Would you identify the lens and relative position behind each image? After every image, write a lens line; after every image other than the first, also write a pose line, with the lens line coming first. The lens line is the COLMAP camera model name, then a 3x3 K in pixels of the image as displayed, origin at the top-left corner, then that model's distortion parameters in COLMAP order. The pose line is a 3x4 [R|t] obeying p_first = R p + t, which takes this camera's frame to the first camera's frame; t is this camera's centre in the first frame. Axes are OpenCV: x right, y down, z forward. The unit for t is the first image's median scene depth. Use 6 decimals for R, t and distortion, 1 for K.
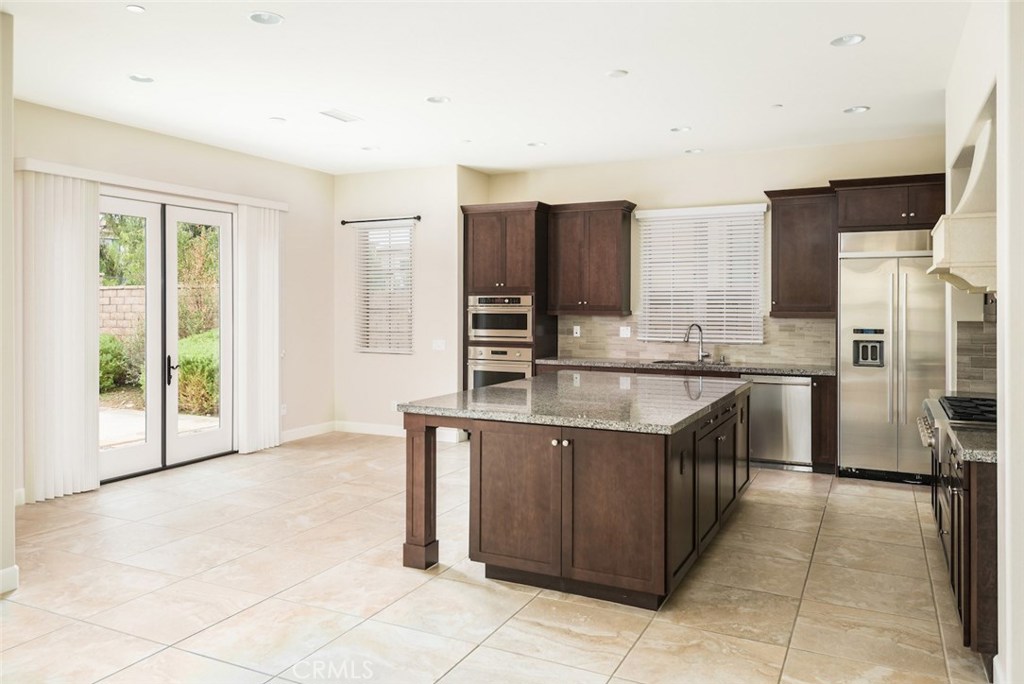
lens RADIAL K [[745.6, 0, 509.5], [0, 745.6, 312.4], [0, 0, 1]] dist [0.036950, -0.015177]
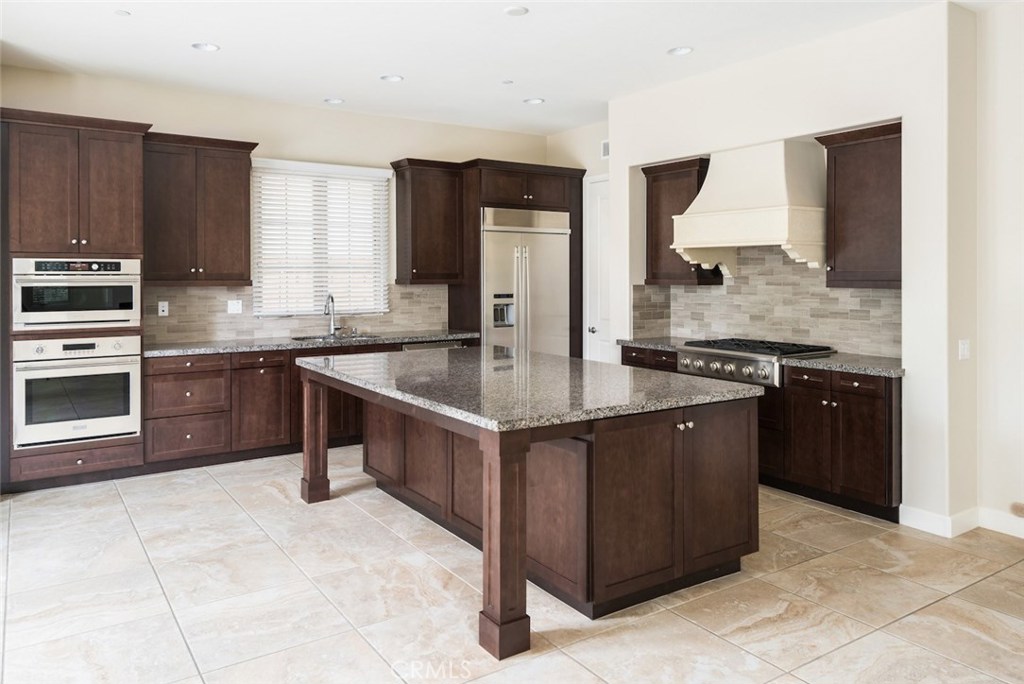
lens RADIAL K [[722.4, 0, 513.4], [0, 722.4, 283.9], [0, 0, 1]] dist [0.036644, -0.023065]
pose [[0.496525, -0.013256, 0.867921, -0.460160], [0.010221, 0.999903, 0.009425, -0.003175], [-0.867962, 0.004191, 0.496613, 0.437612]]
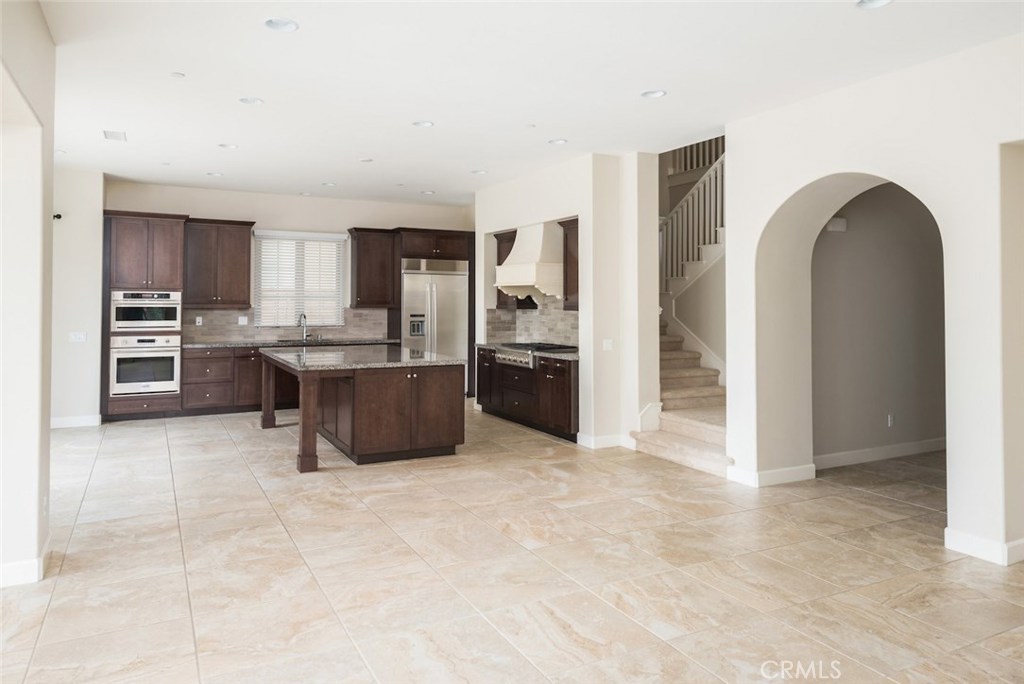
lens RADIAL K [[680.6, 0, 514.6], [0, 680.6, 296.3], [0, 0, 1]] dist [0.031918, -0.012248]
pose [[0.583063, 0.007878, 0.812389, -0.668173], [0.004480, 0.999907, -0.012912, 0.001548], [-0.812414, 0.011168, 0.582974, -0.104424]]
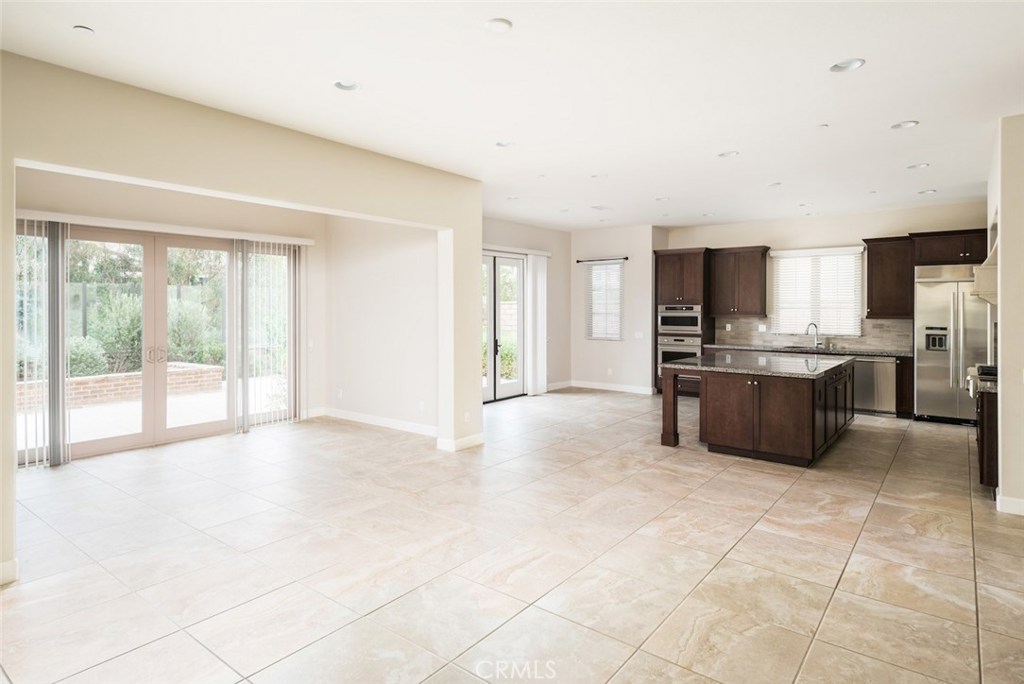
lens RADIAL K [[571.2, 0, 500.2], [0, 571.2, 312.1], [0, 0, 1]] dist [0.018310, -0.008304]
pose [[0.975953, 0.000625, -0.217979, -0.149930], [-0.001106, 0.999997, -0.002083, -0.005592], [0.217977, 0.002274, 0.975951, -0.373130]]
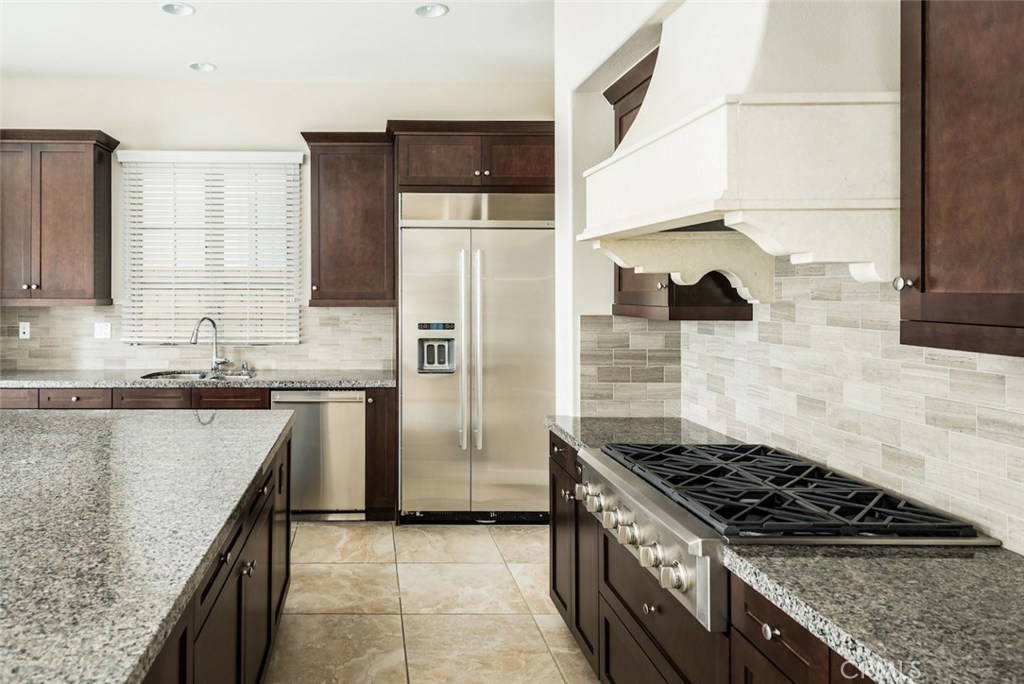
lens RADIAL K [[699.4, 0, 376.9], [0, 699.4, 289.5], [0, 0, 1]] dist [0.031265, -0.008096]
pose [[0.891696, 0.001949, 0.452630, 0.109616], [0.002549, 0.999953, -0.009327, -0.004712], [-0.452627, 0.009471, 0.891650, 0.402396]]
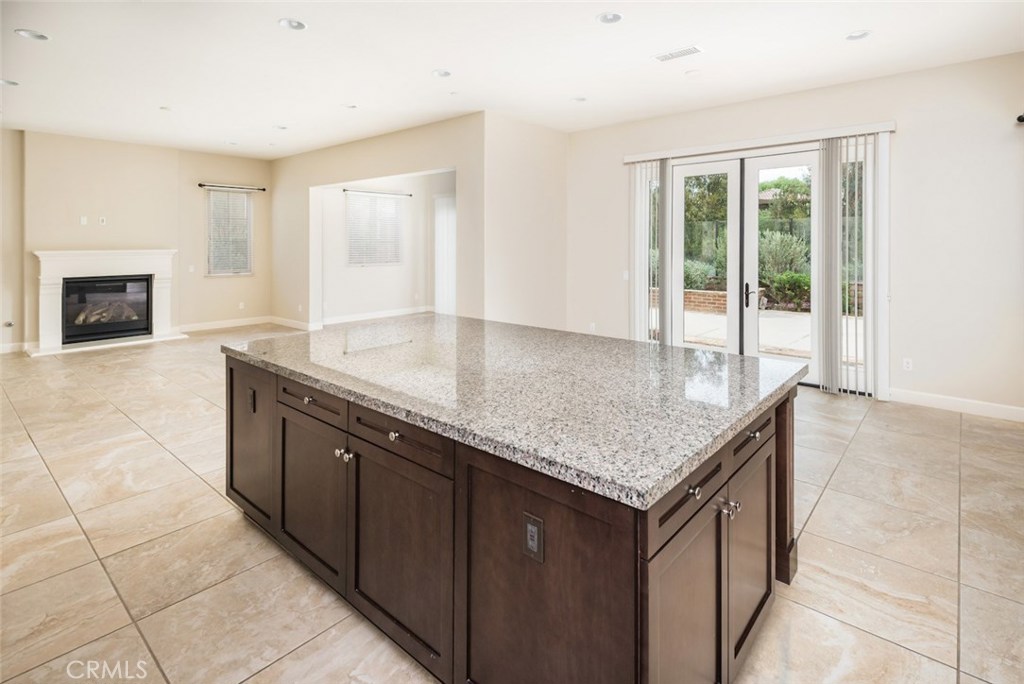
lens RADIAL K [[515.6, 0, 506.9], [0, 515.6, 239.8], [0, 0, 1]] dist [0.001898, 0.000060]
pose [[-0.262711, -0.006290, -0.964854, 0.474114], [-0.007532, 0.999962, -0.004468, -0.004942], [0.964845, 0.006094, -0.262749, 0.893073]]
